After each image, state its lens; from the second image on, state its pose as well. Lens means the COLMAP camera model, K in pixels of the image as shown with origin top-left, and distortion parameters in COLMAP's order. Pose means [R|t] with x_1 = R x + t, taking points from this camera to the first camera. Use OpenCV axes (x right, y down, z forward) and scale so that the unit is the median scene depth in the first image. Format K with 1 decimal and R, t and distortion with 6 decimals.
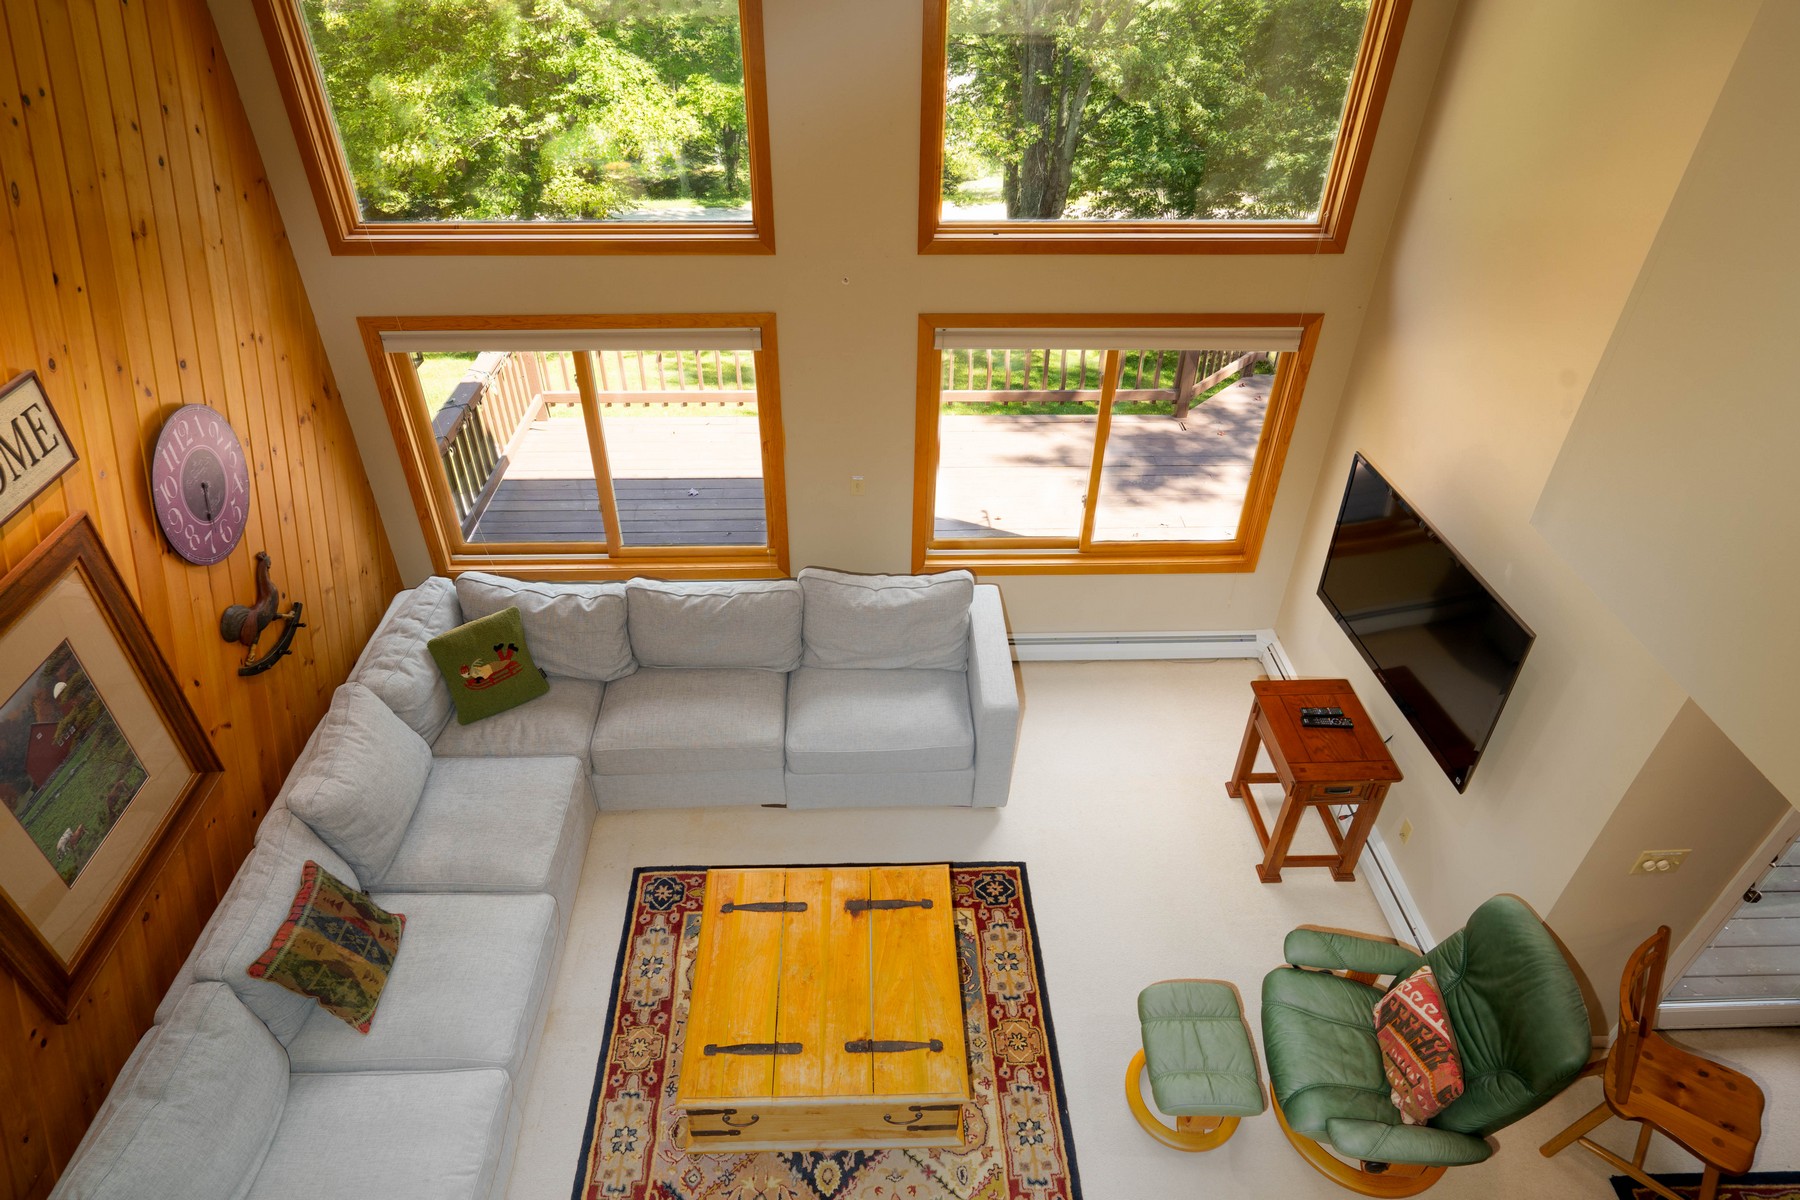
lens RADIAL K [[1036.9, 0, 876.0], [0, 1036.9, 612.5], [0, 0, 1]] dist [-0.036010, 0.032334]
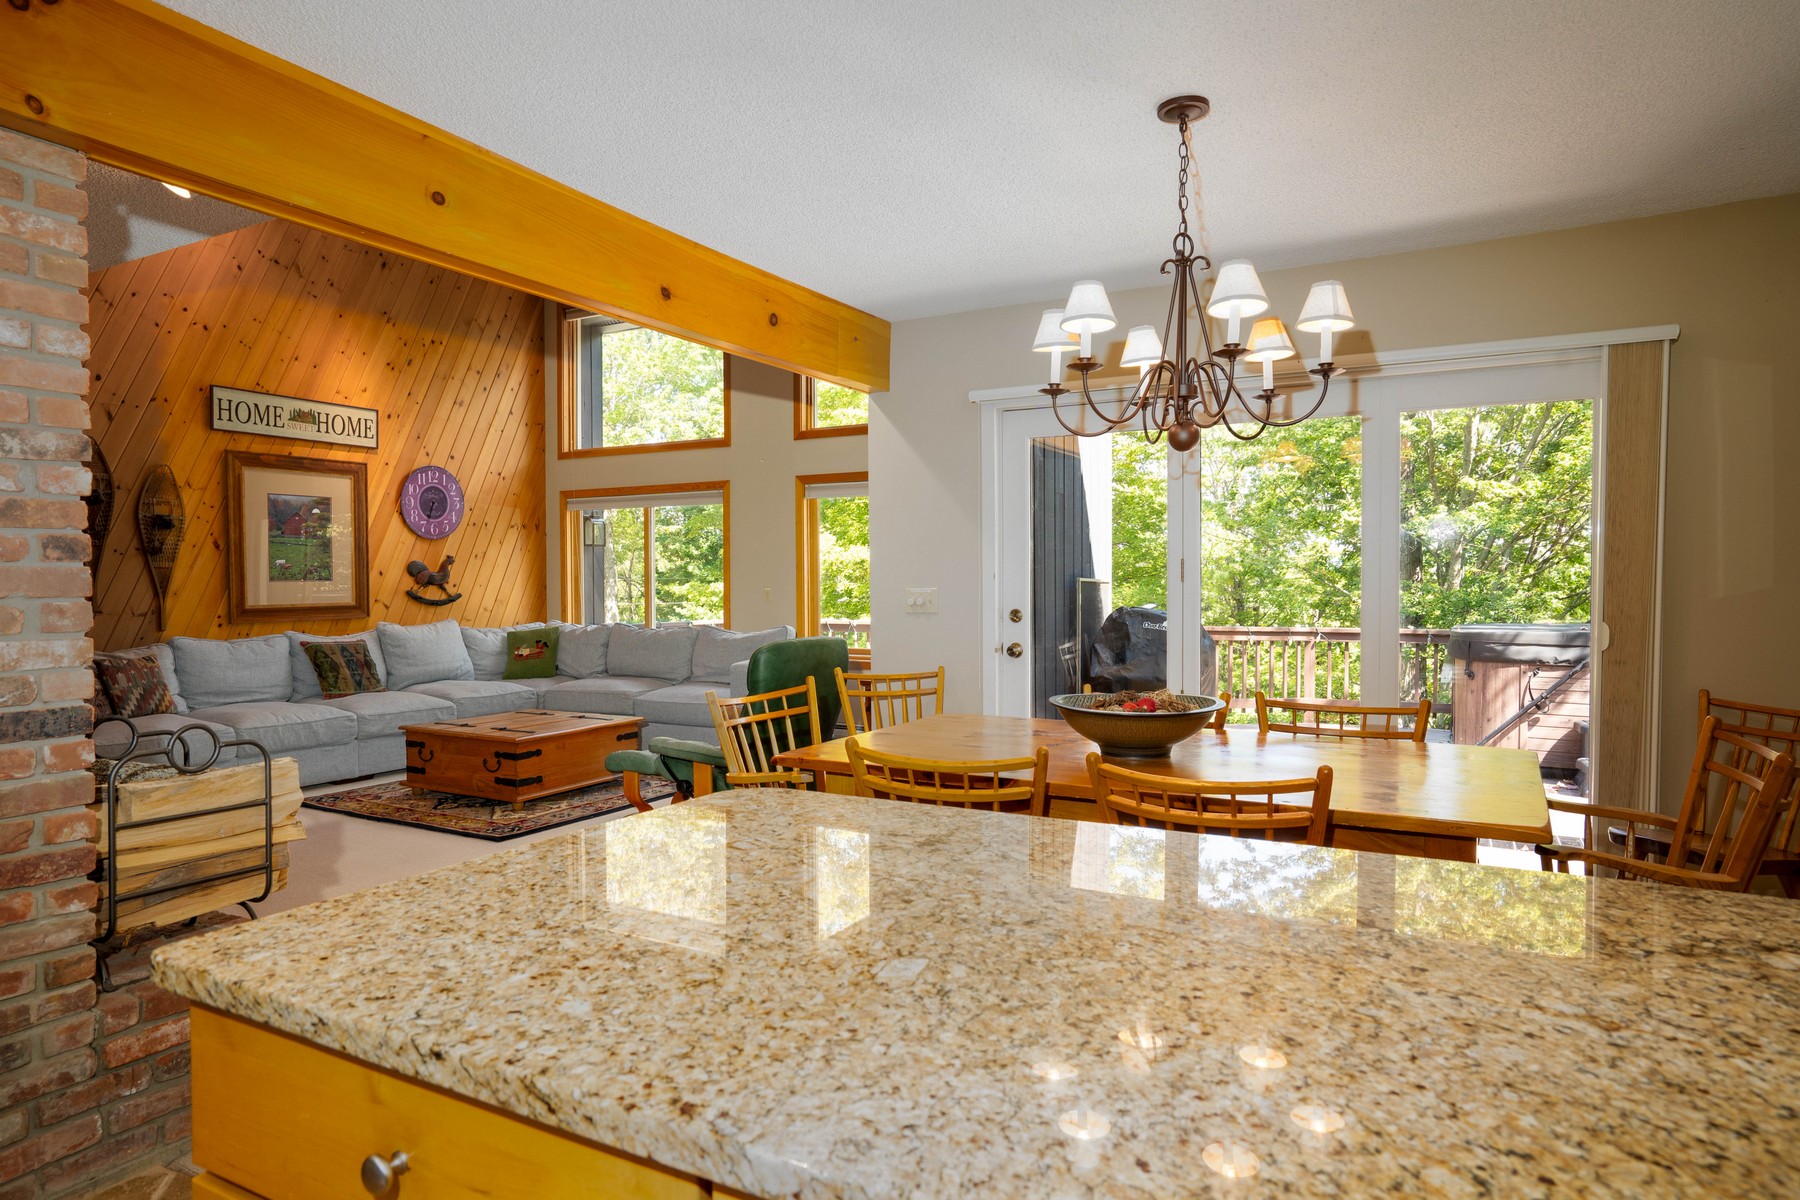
lens RADIAL K [[1036.9, 0, 888.8], [0, 1036.9, 601.9], [0, 0, 1]] dist [-0.036010, 0.032334]
pose [[0.860922, 0.004901, -0.508714, 1.151352], [-0.306215, 0.803518, -0.510481, 0.772368], [0.406259, 0.595260, 0.693267, 0.000297]]
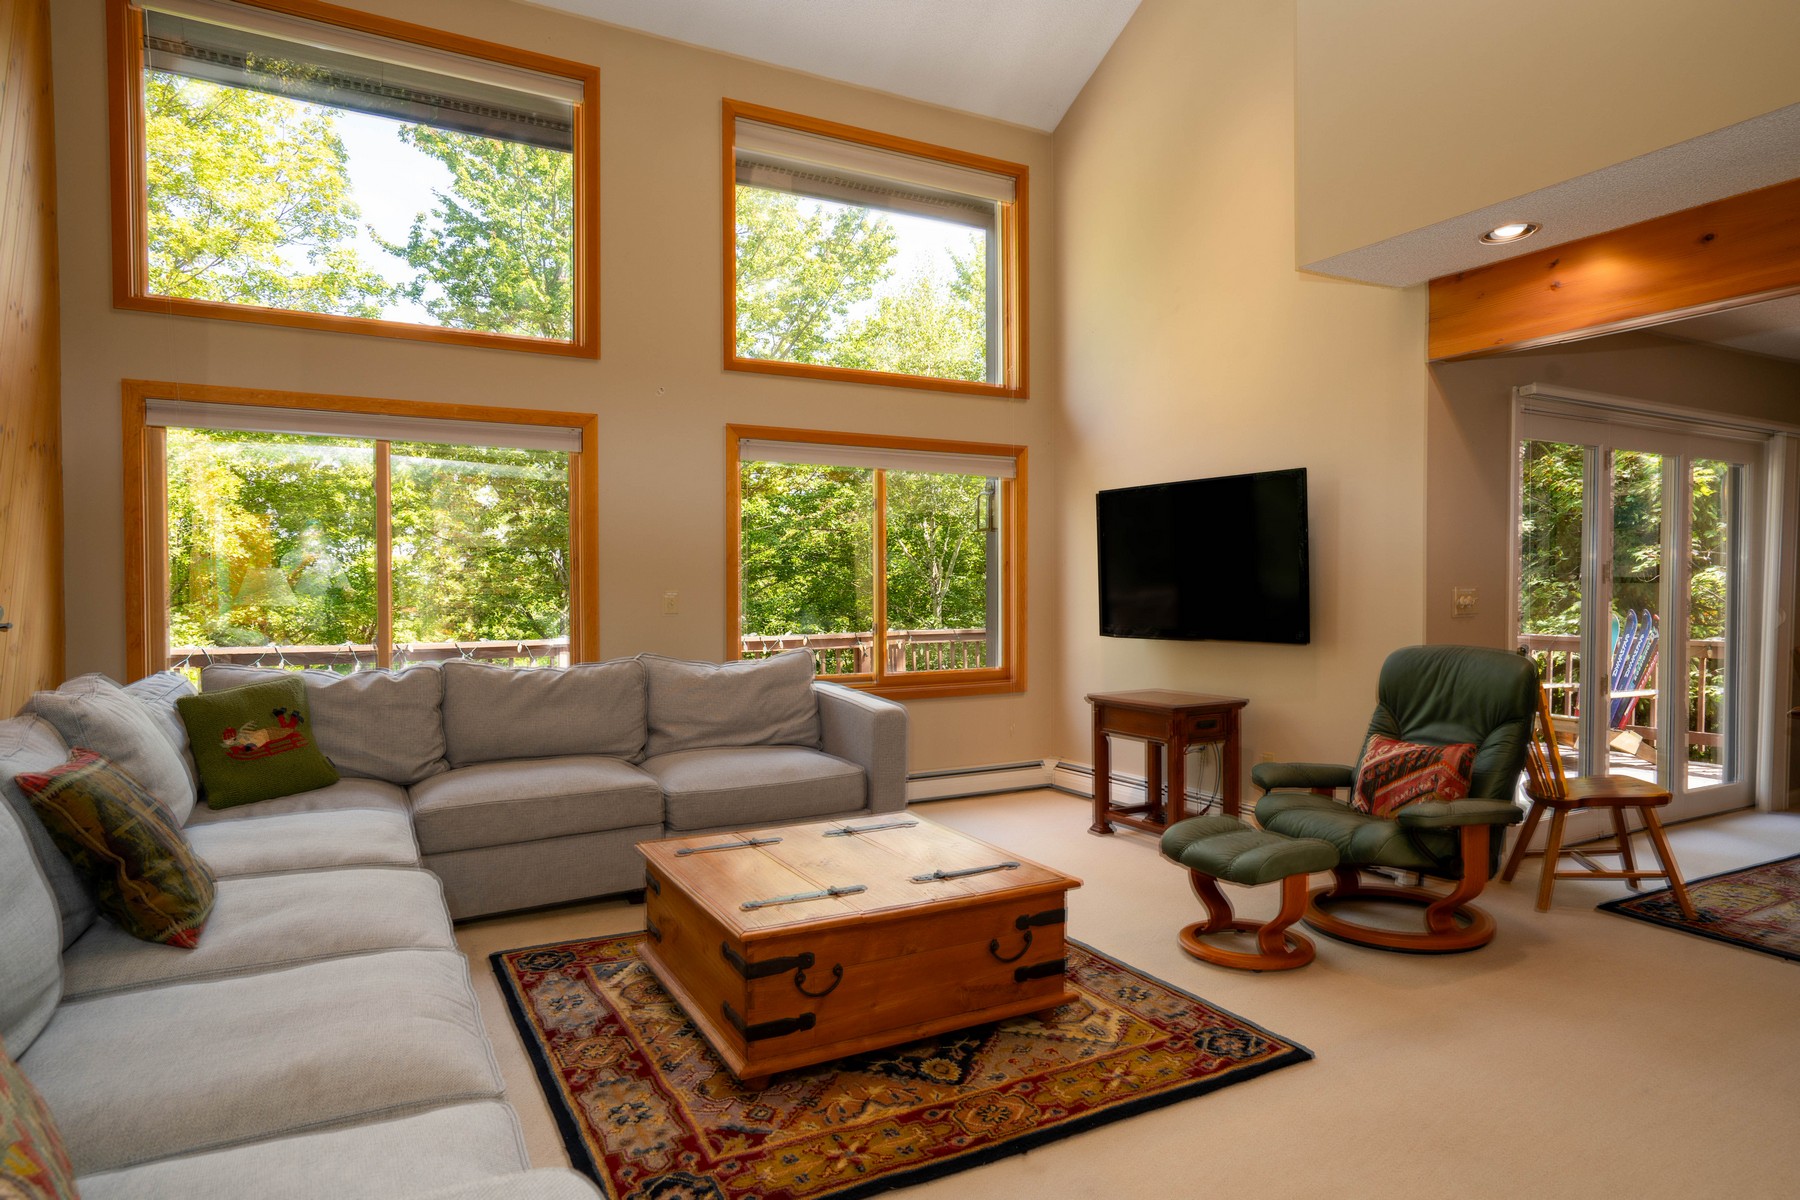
lens RADIAL K [[1036.9, 0, 873.4], [0, 1036.9, 611.0], [0, 0, 1]] dist [-0.036010, 0.032334]
pose [[0.899463, -0.012282, 0.436825, -0.339064], [0.270788, 0.800228, -0.535079, 0.572024], [-0.342987, 0.599570, 0.723101, 0.275014]]
